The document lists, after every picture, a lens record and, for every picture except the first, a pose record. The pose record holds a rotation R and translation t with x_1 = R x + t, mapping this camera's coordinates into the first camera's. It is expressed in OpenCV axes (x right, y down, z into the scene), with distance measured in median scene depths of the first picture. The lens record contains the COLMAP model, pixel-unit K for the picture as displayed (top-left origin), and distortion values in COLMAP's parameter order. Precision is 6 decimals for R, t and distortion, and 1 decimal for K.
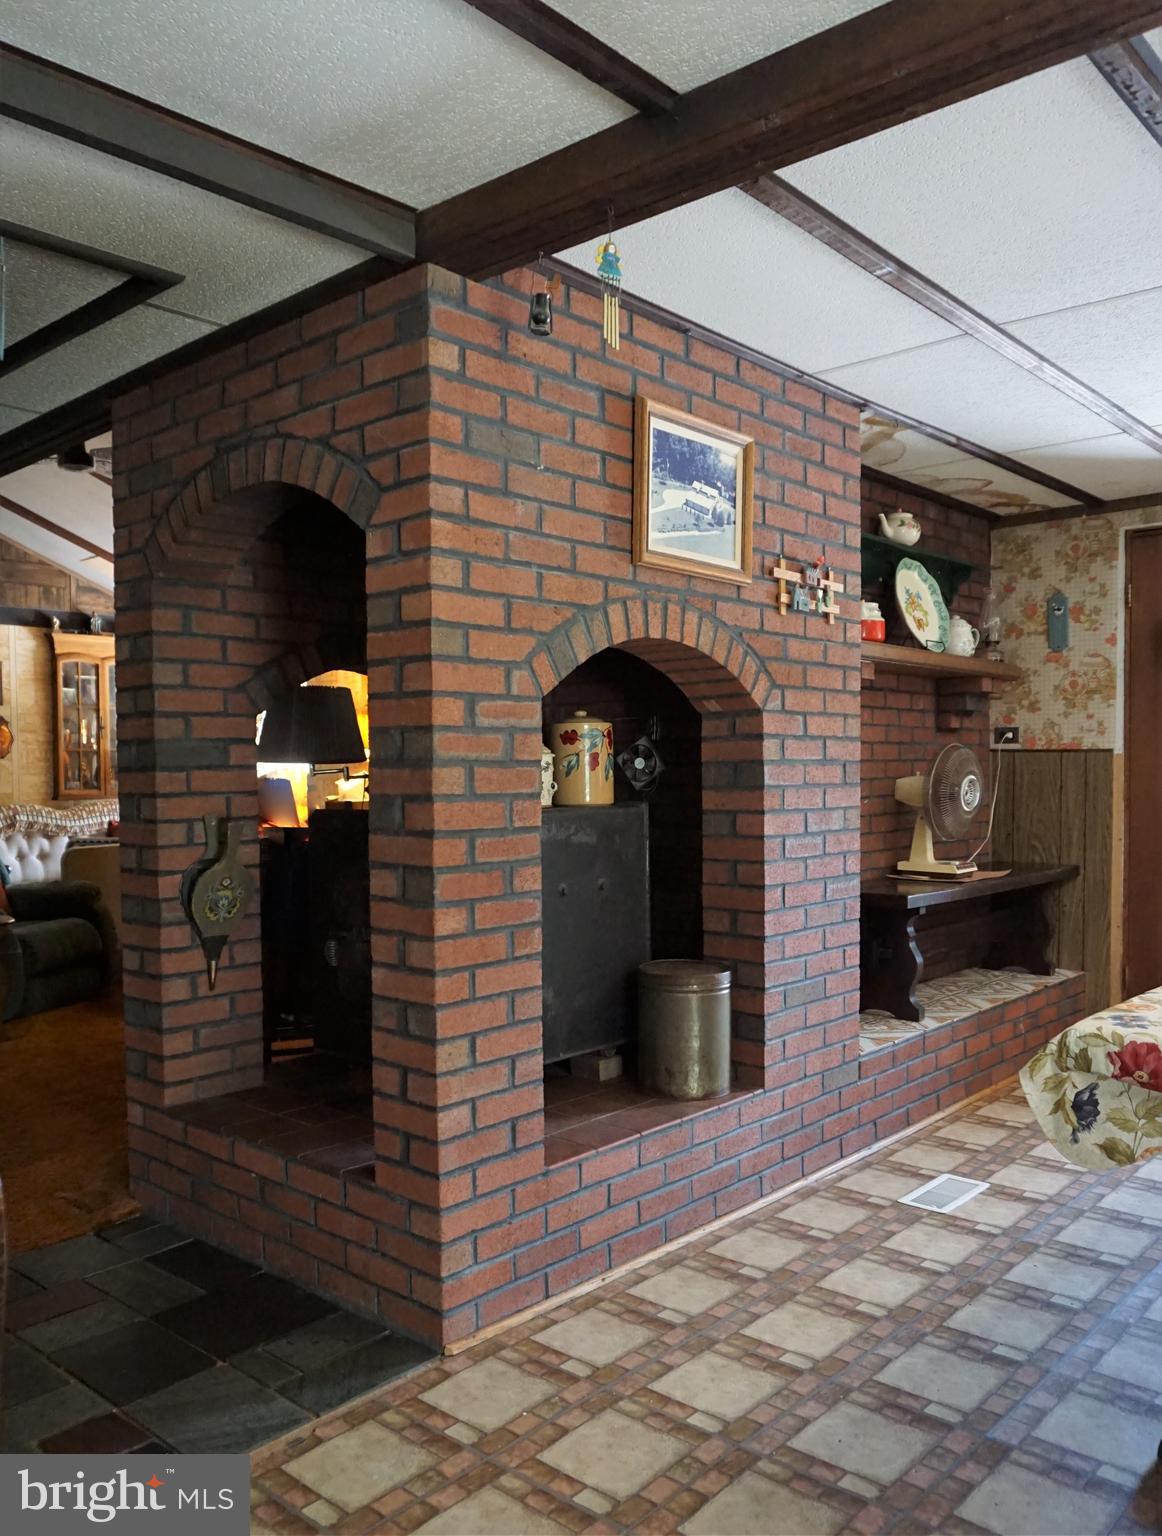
lens RADIAL K [[1219.9, 0, 583.0], [0, 1219.9, 819.7], [0, 0, 1]] dist [-0.028539, 0.003884]
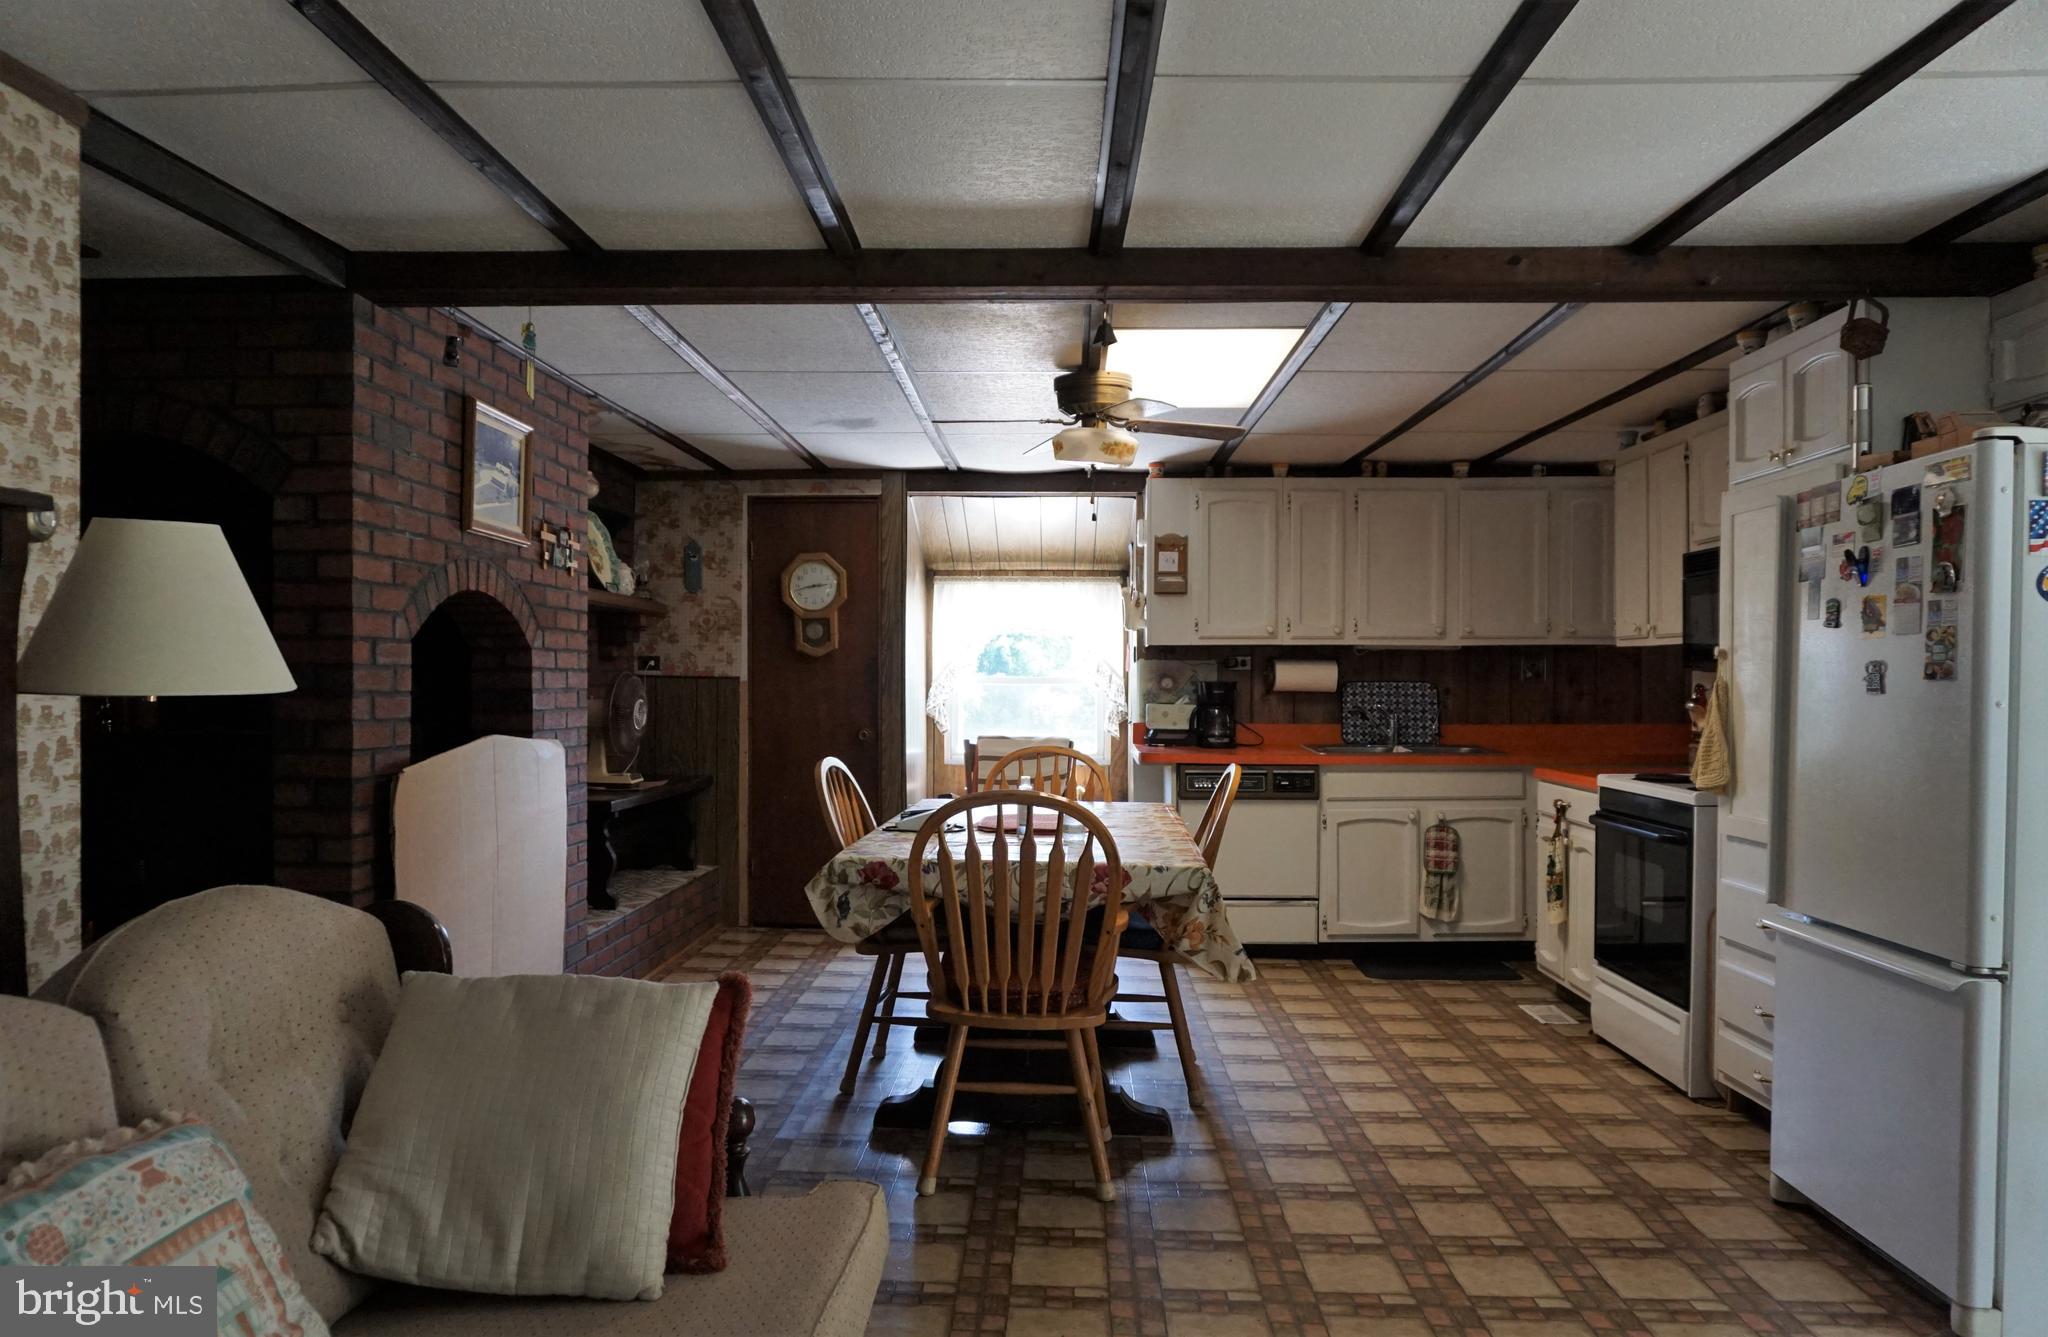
lens RADIAL K [[1403.3, 0, 1024.0], [0, 1403.3, 668.5], [0, 0, 1]] dist [0.000410, 0.000496]
pose [[0.767016, 0.018431, 0.641363, -0.400407], [0.014464, 0.998837, -0.046002, 0.002052], [-0.641464, 0.044561, 0.765857, -0.409581]]
